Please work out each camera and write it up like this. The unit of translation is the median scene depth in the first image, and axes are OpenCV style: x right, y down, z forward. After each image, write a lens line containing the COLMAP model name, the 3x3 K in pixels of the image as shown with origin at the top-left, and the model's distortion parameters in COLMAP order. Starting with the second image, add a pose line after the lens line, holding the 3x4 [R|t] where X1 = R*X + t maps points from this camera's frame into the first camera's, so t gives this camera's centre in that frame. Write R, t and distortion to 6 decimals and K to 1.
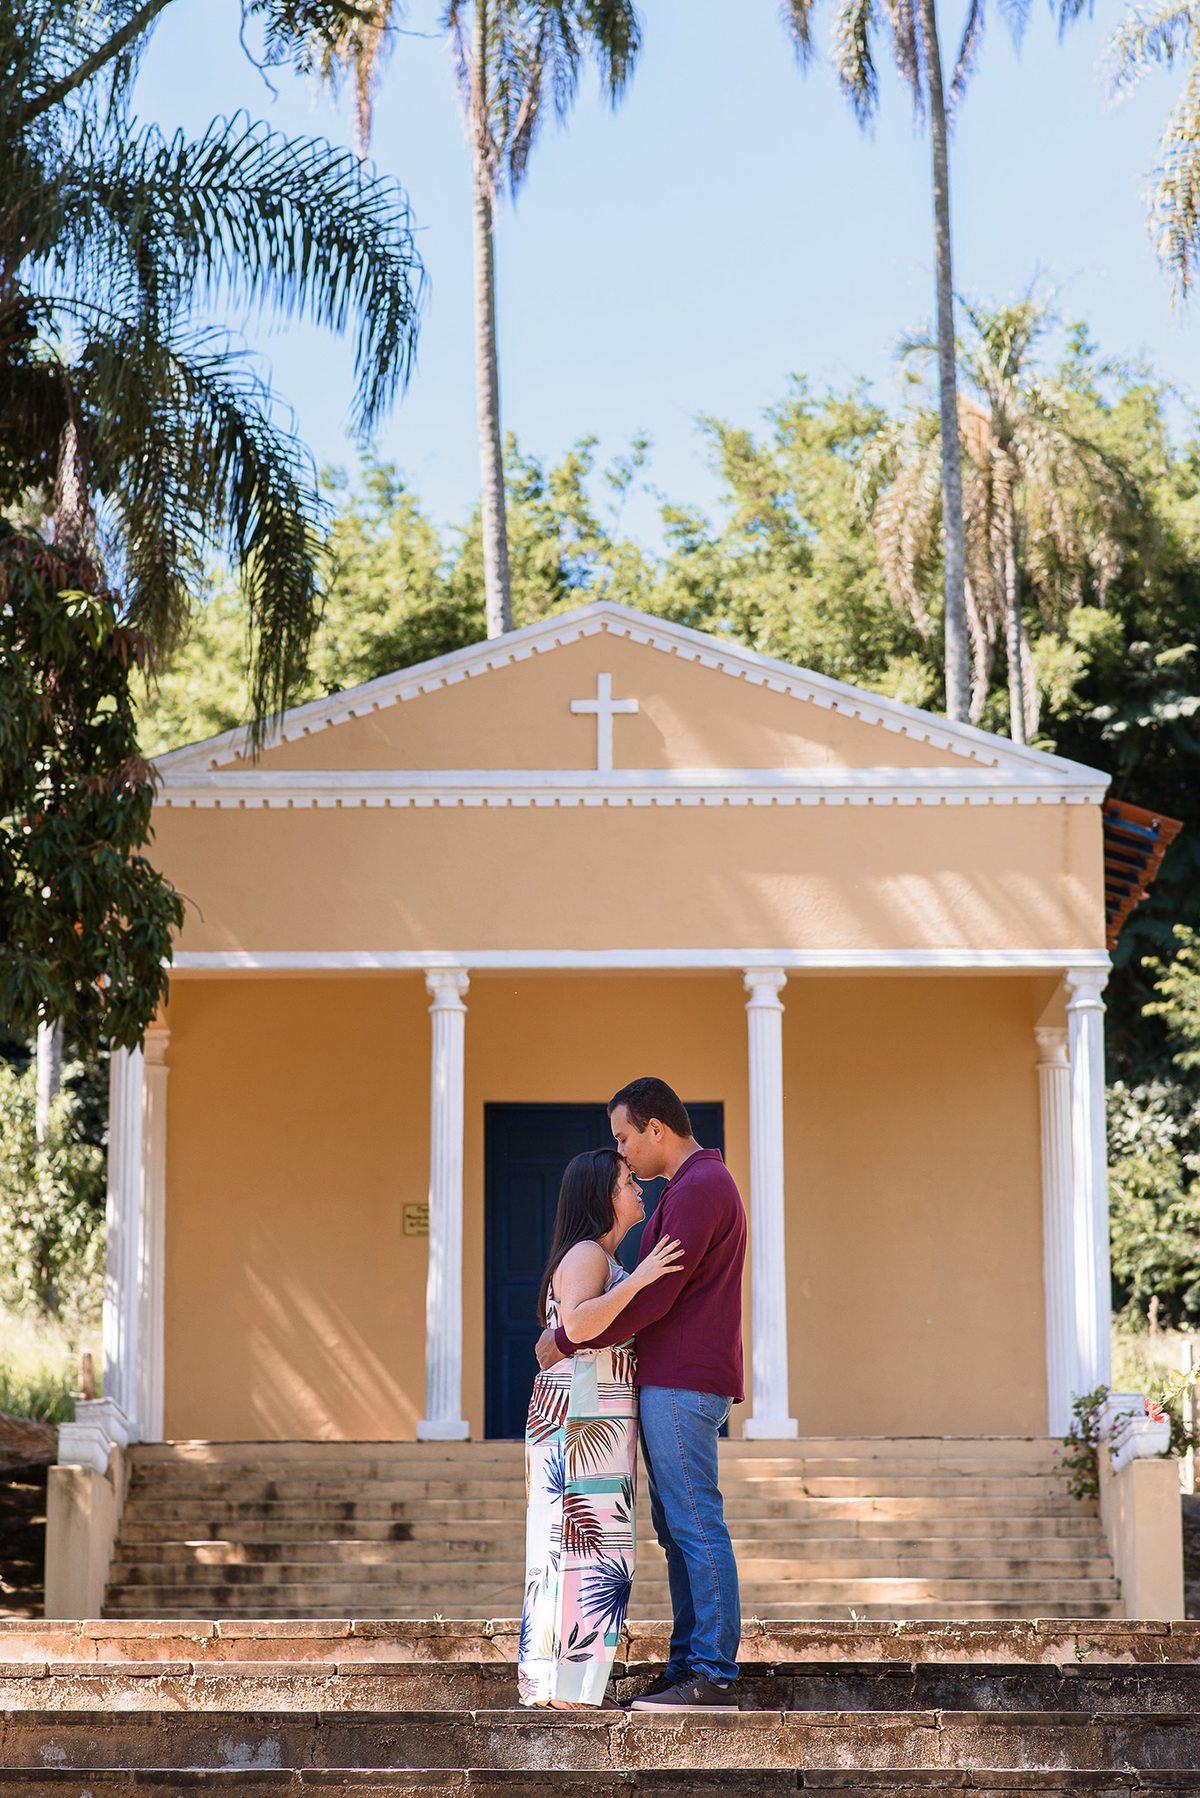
lens RADIAL K [[4390.2, 0, 600.0], [0, 4390.2, 899.0], [0, 0, 1]] dist [-0.033926, -0.222072]
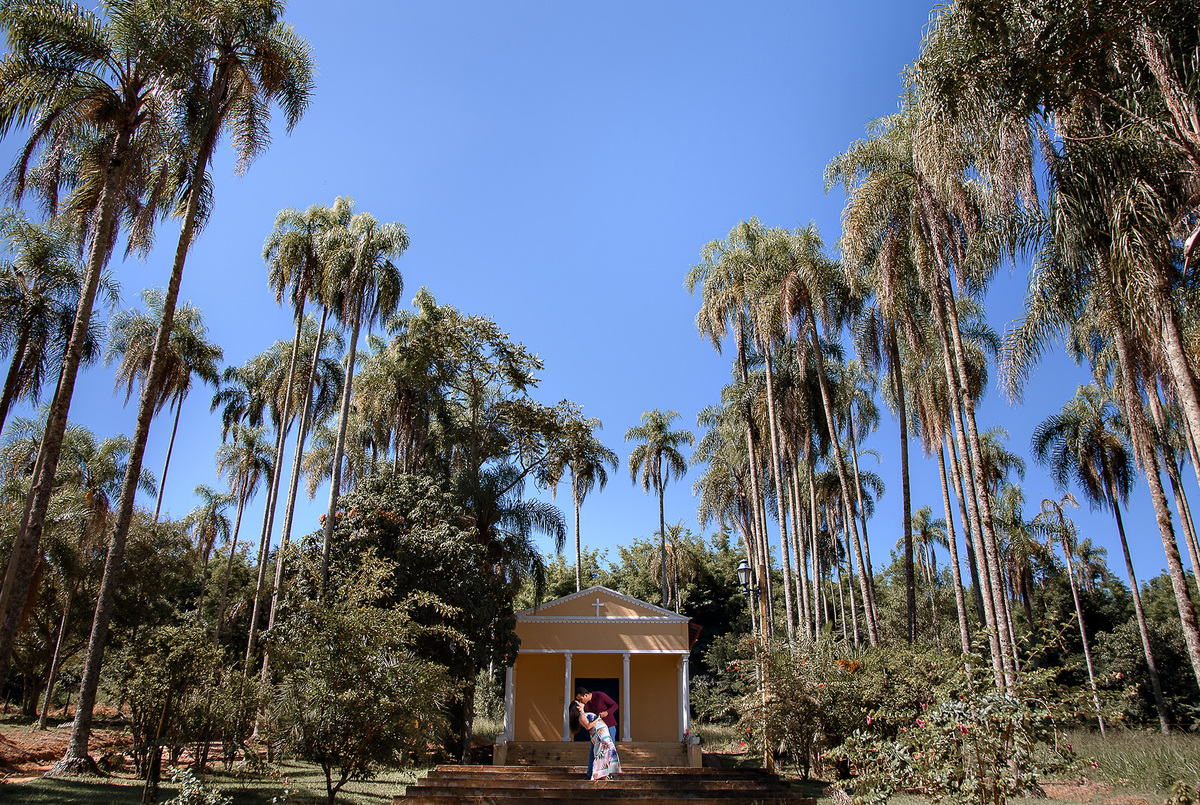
lens RADIAL K [[940.5, 0, 620.8], [0, 940.5, 405.3], [0, 0, 1]] dist [-0.124577, 0.056688]
pose [[0.999742, 0.011471, 0.019609, 0.003892], [-0.006475, 0.971238, -0.238024, -0.007231], [-0.021776, 0.237836, 0.971061, -0.189601]]
